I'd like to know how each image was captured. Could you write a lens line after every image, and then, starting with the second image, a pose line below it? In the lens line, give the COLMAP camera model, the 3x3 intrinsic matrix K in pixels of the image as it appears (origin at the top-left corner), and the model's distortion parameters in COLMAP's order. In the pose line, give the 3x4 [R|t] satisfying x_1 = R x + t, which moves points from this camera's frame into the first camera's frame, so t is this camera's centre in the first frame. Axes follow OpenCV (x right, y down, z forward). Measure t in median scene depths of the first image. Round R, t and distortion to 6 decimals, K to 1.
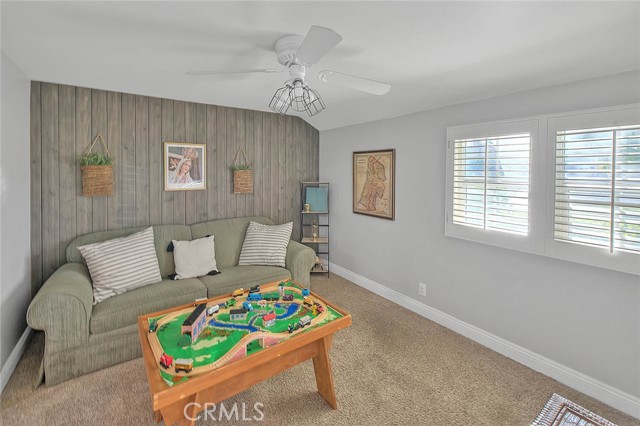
lens RADIAL K [[261.4, 0, 319.1], [0, 261.4, 173.2], [0, 0, 1]] dist [0.009361, 0.000195]
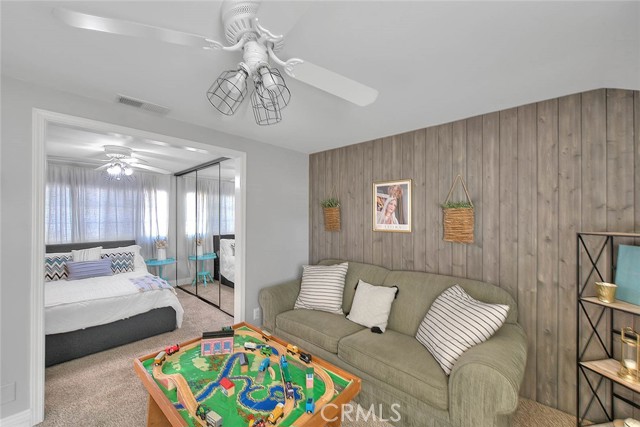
lens RADIAL K [[261.4, 0, 321.2], [0, 261.4, 216.1], [0, 0, 1]] dist [0.001731, -0.001633]
pose [[0.217497, -0.004334, -0.976051, 0.335974], [-0.006907, 0.999958, -0.005979, 0.016953], [0.976037, 0.008042, 0.217458, 0.557787]]
